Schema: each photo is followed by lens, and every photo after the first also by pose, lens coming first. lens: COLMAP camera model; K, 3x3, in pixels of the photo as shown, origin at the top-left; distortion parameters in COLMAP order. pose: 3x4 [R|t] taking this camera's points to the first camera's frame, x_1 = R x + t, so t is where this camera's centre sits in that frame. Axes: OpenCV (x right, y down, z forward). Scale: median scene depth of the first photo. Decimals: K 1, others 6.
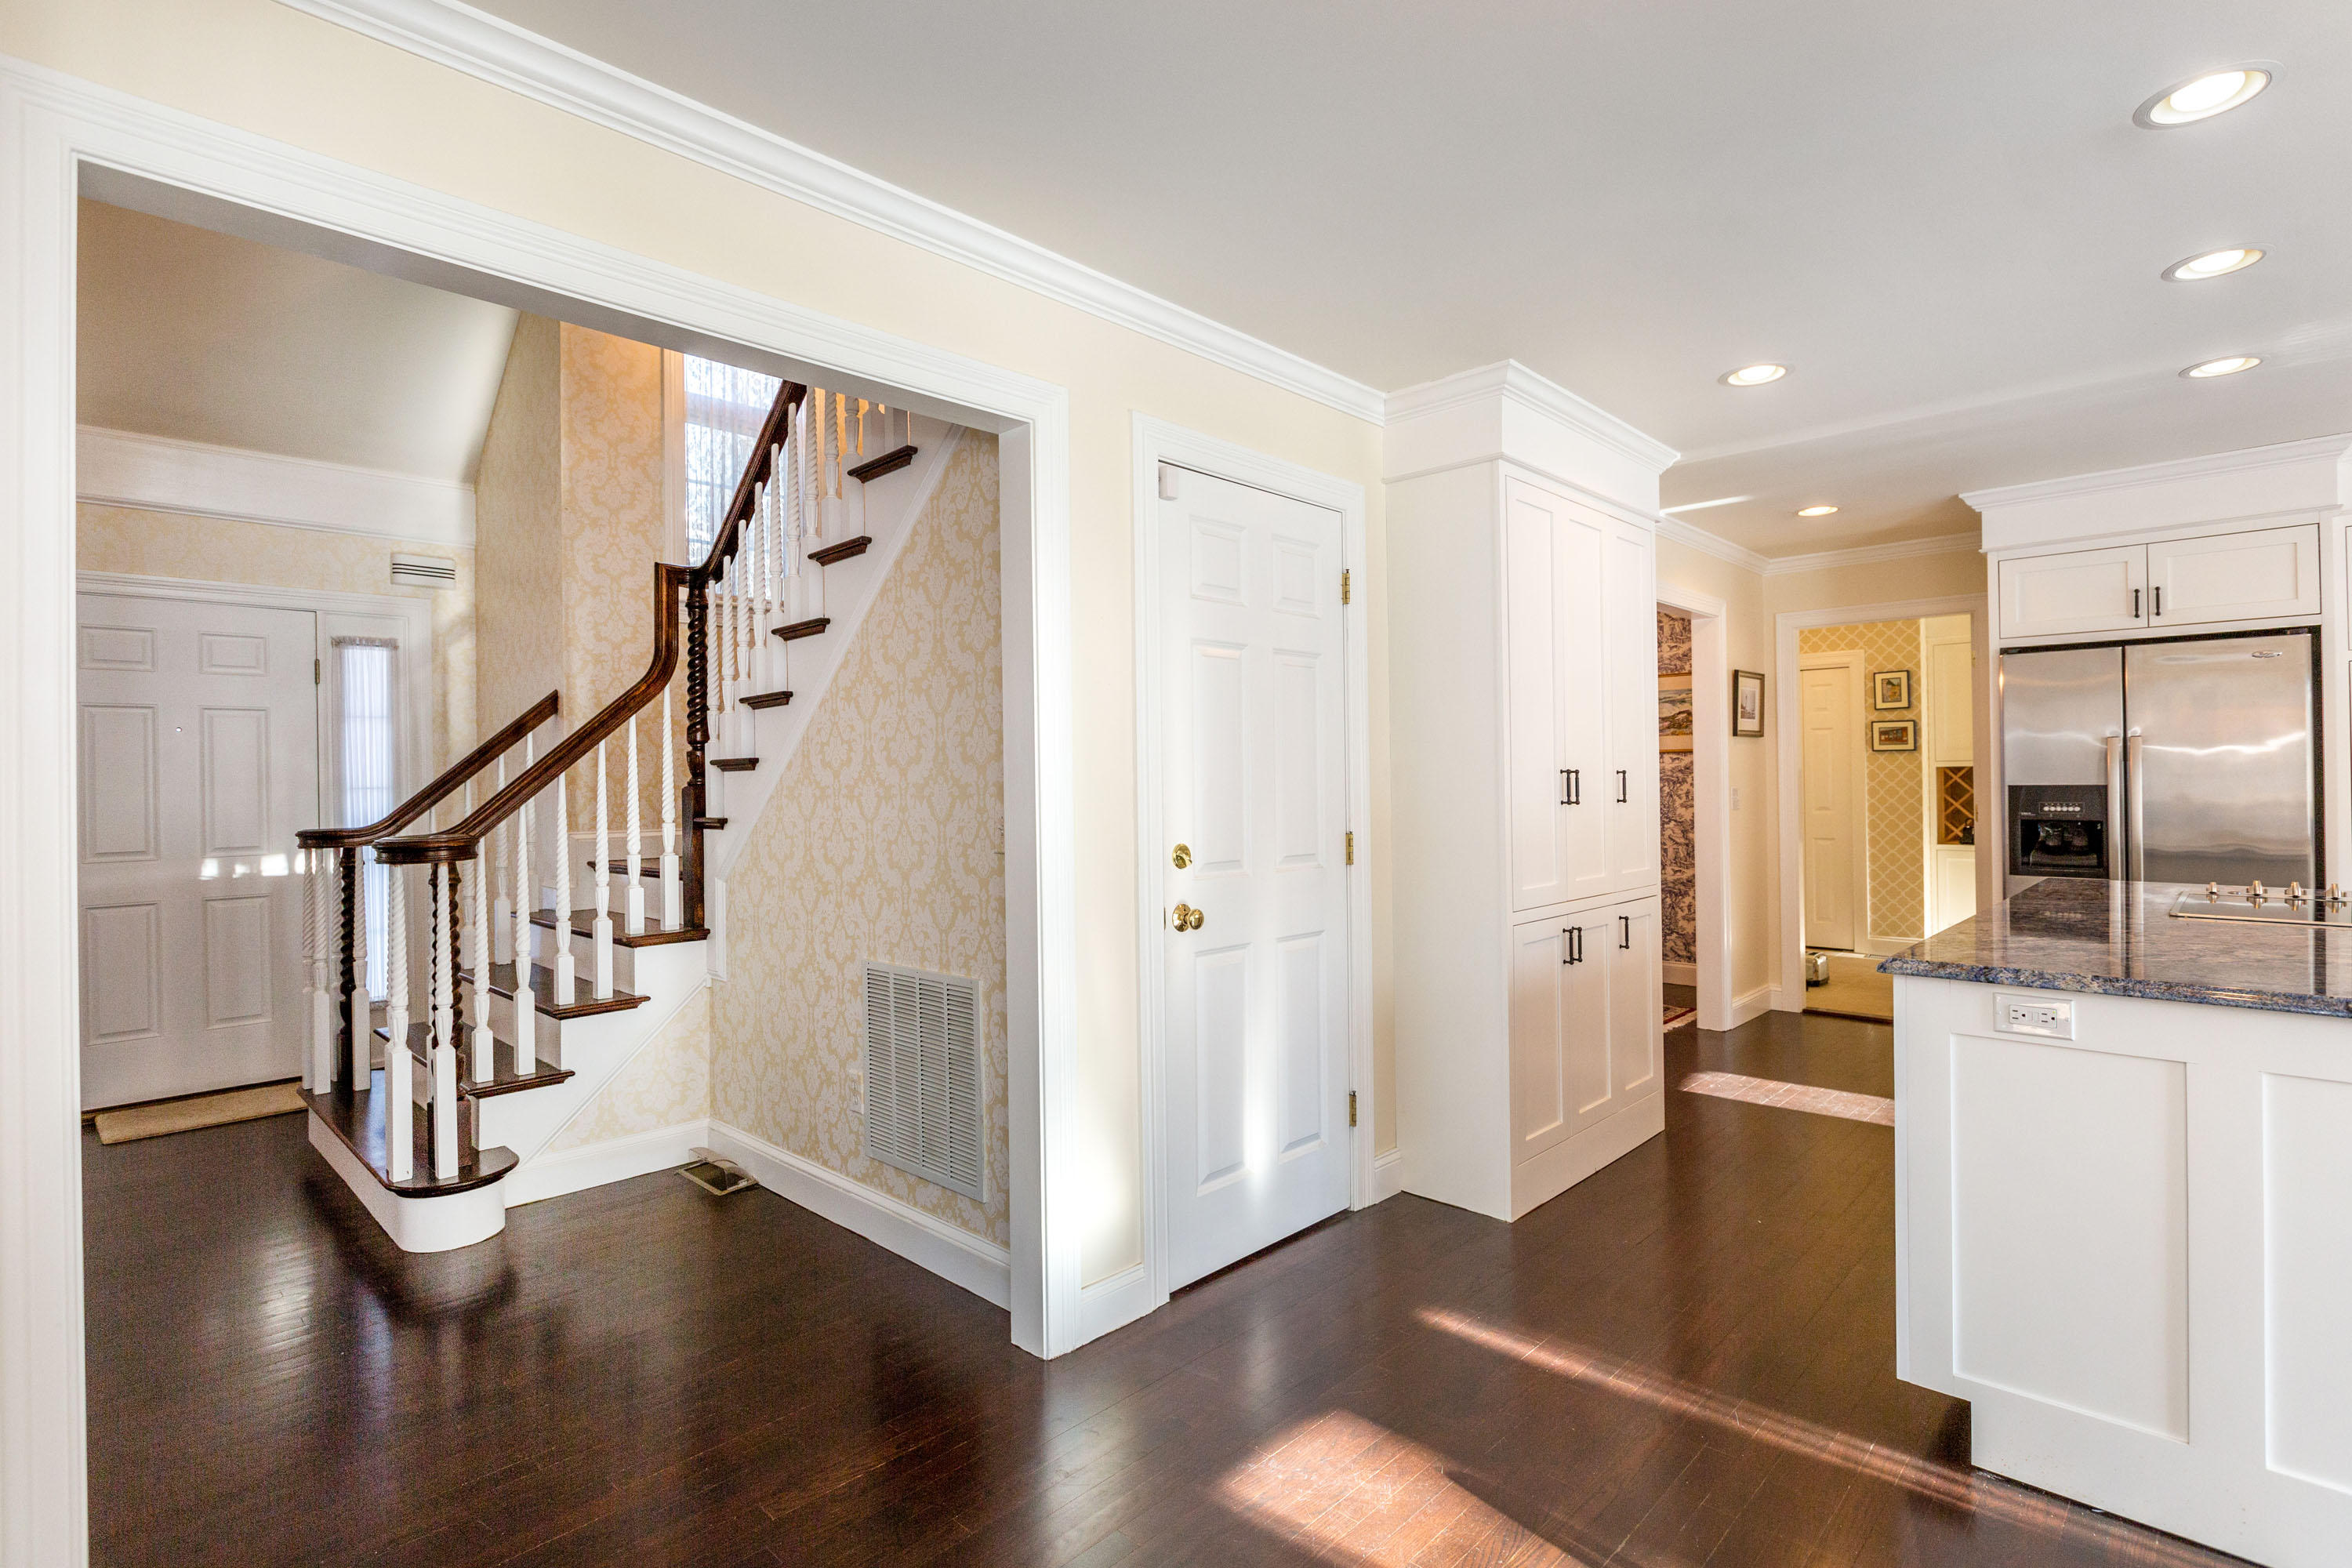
lens RADIAL K [[1122.6, 0, 1184.4], [0, 1122.6, 774.9], [0, 0, 1]] dist [-0.001445, -0.001052]
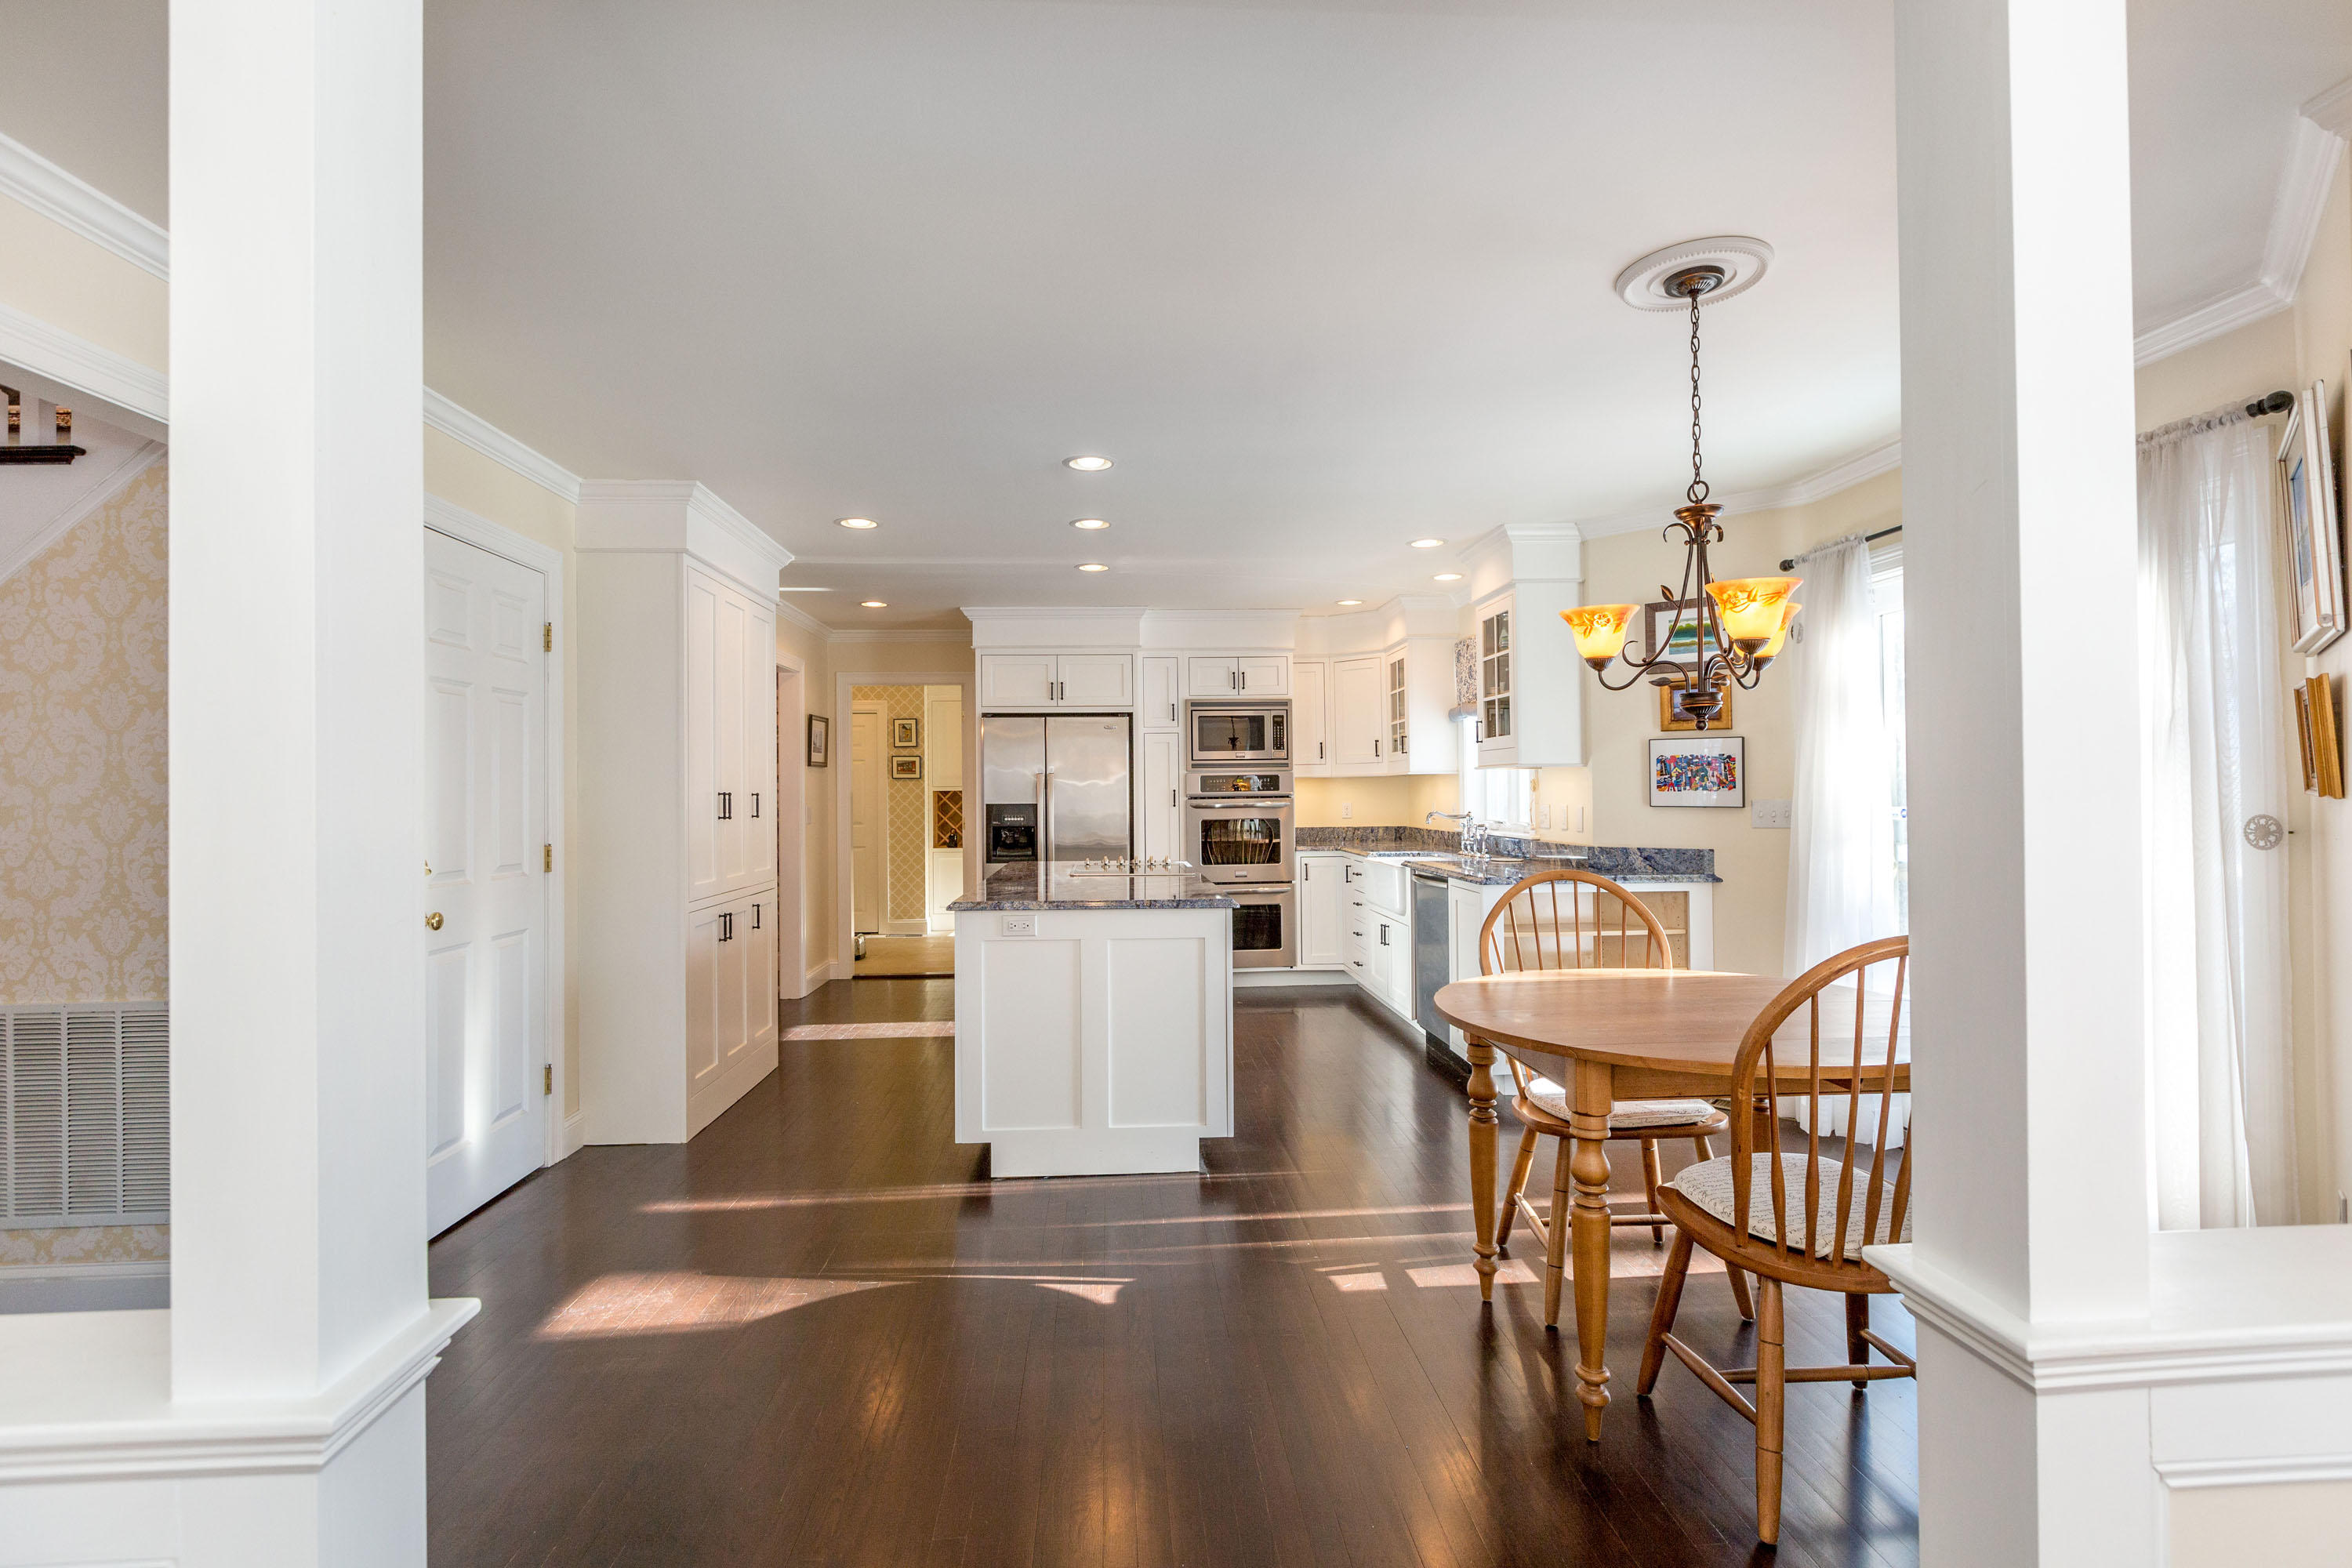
lens RADIAL K [[1122.6, 0, 1184.4], [0, 1122.6, 774.9], [0, 0, 1]] dist [-0.001445, -0.001052]
pose [[0.671441, 0.016820, 0.740867, -0.258794], [-0.002995, 0.999796, -0.019984, -0.000538], [-0.741052, 0.011199, 0.671354, -0.267353]]
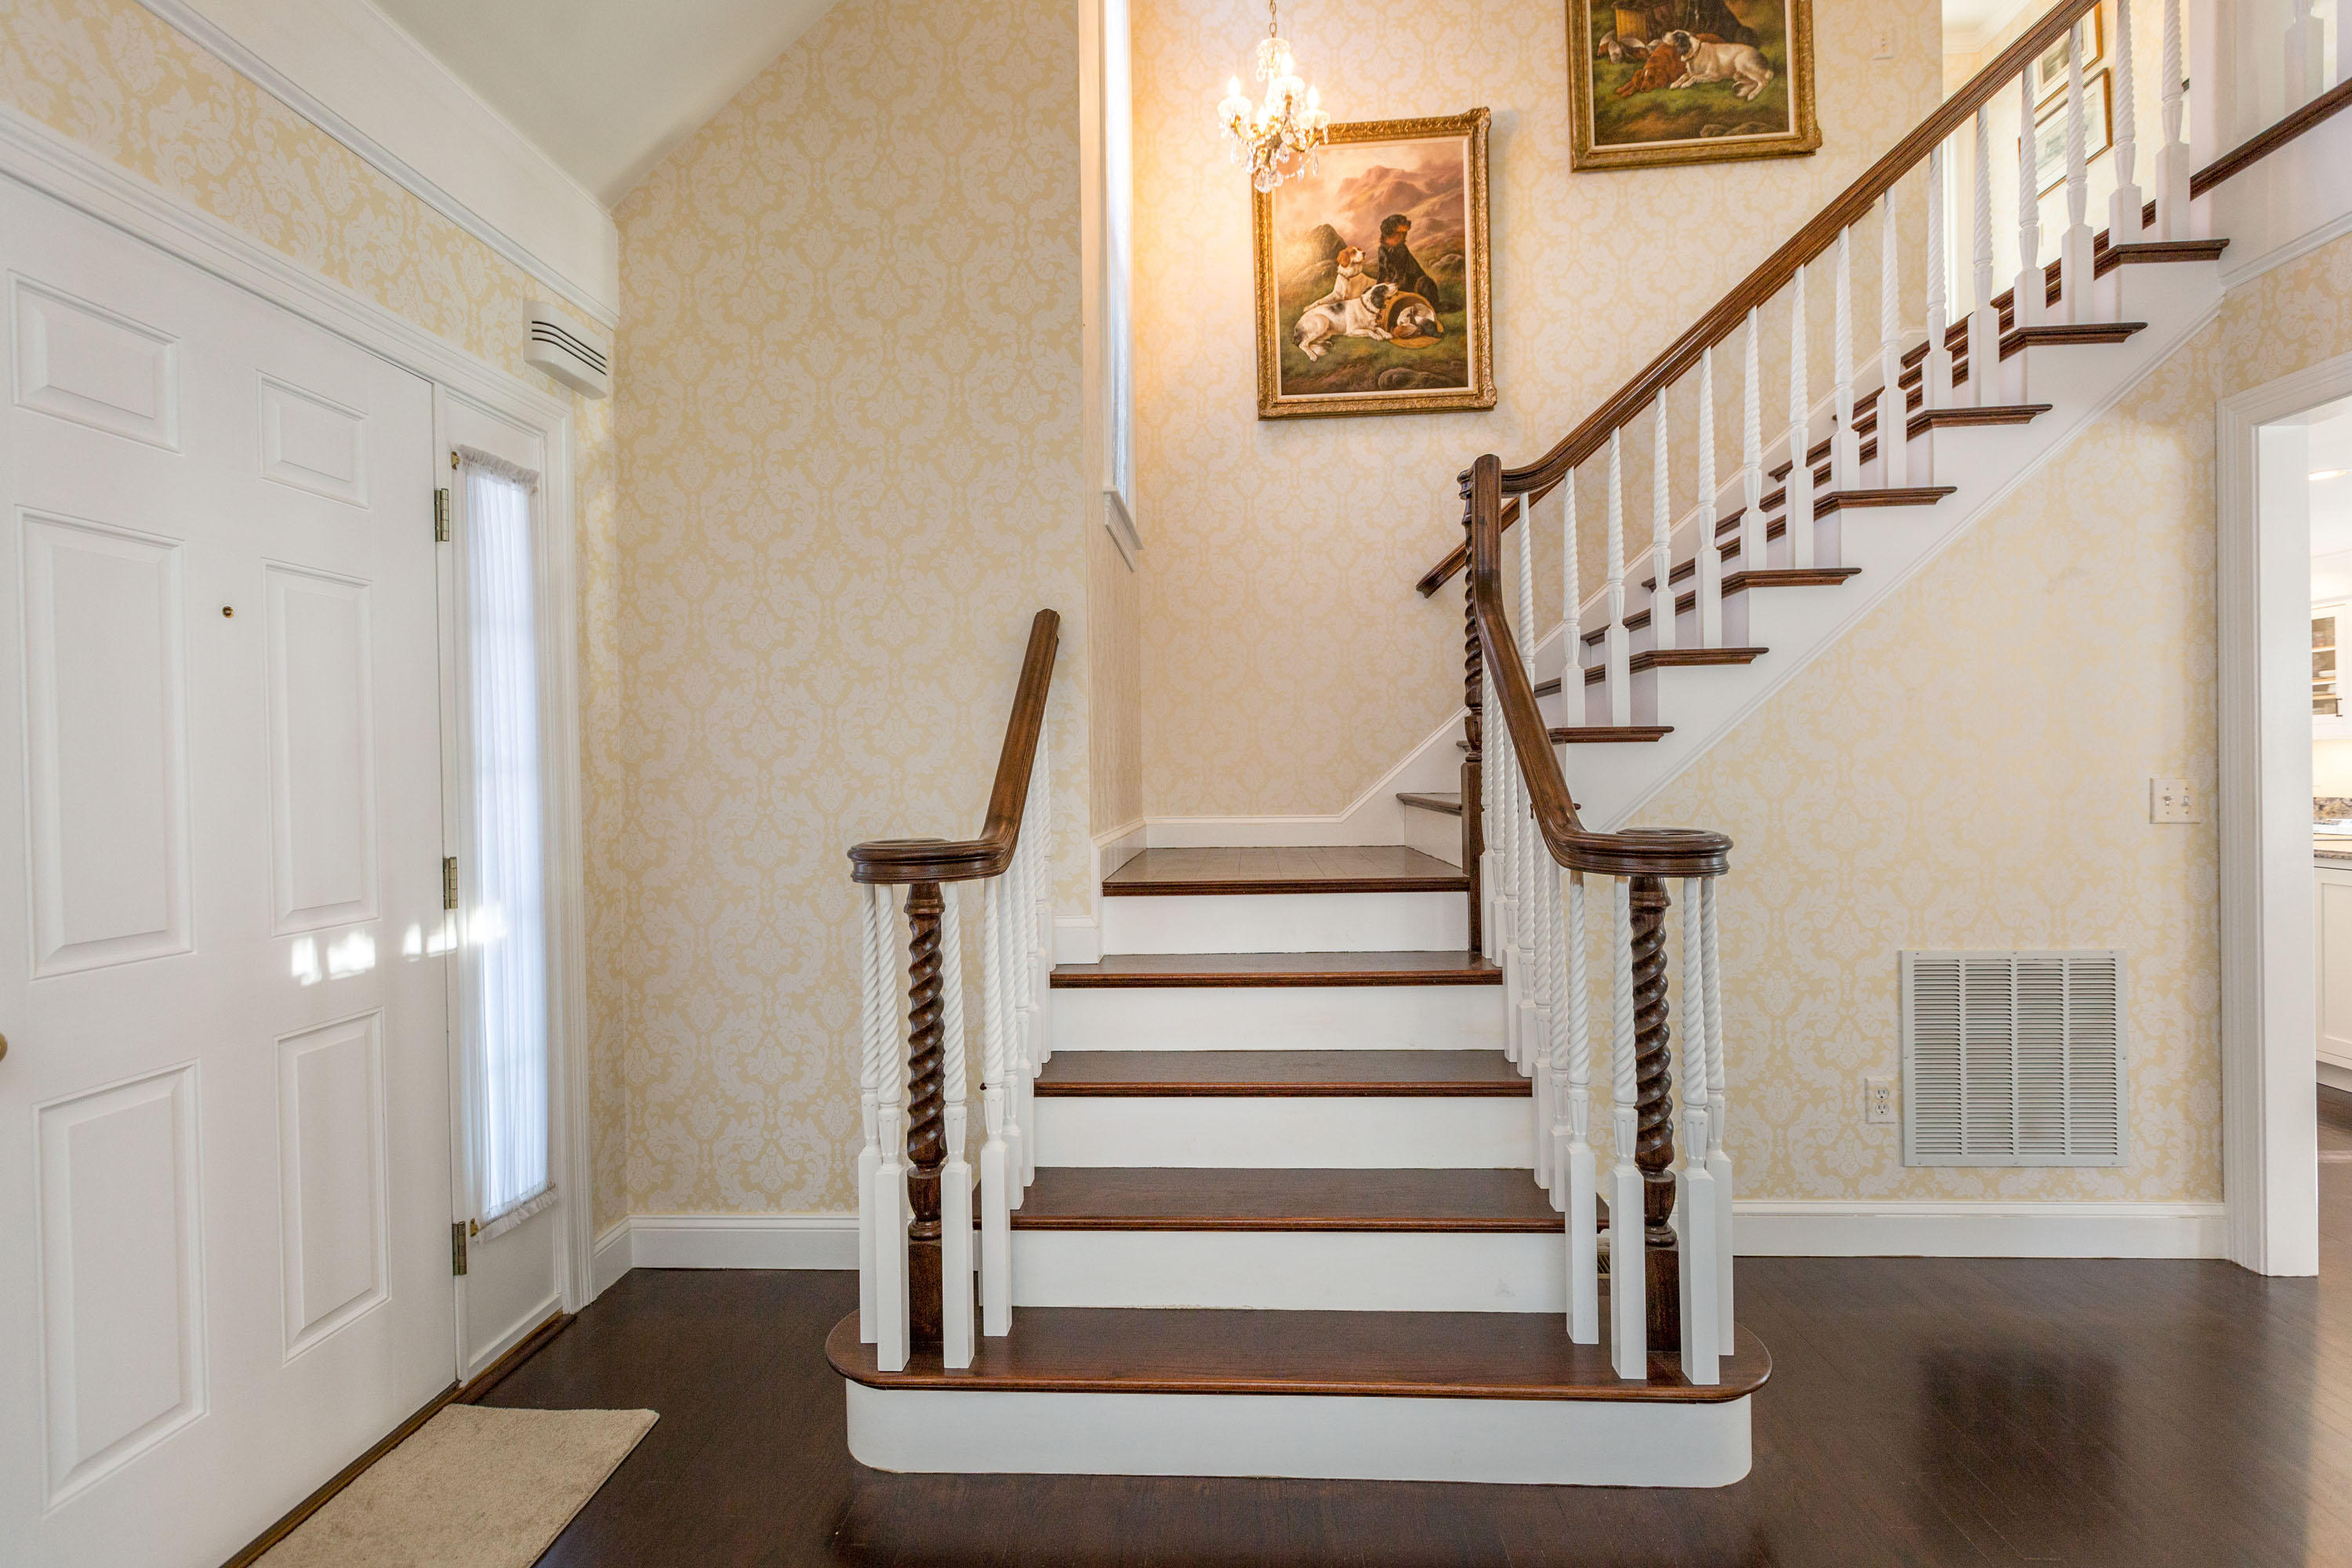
lens RADIAL K [[1085.4, 0, 1176.8], [0, 1085.4, 772.9], [0, 0, 1]] dist [0.003545, 0.000024]
pose [[0.756022, 0.004666, 0.654530, -1.177556], [-0.002270, 0.999987, -0.004507, 0.023230], [-0.654543, 0.001921, 0.756023, 0.648477]]
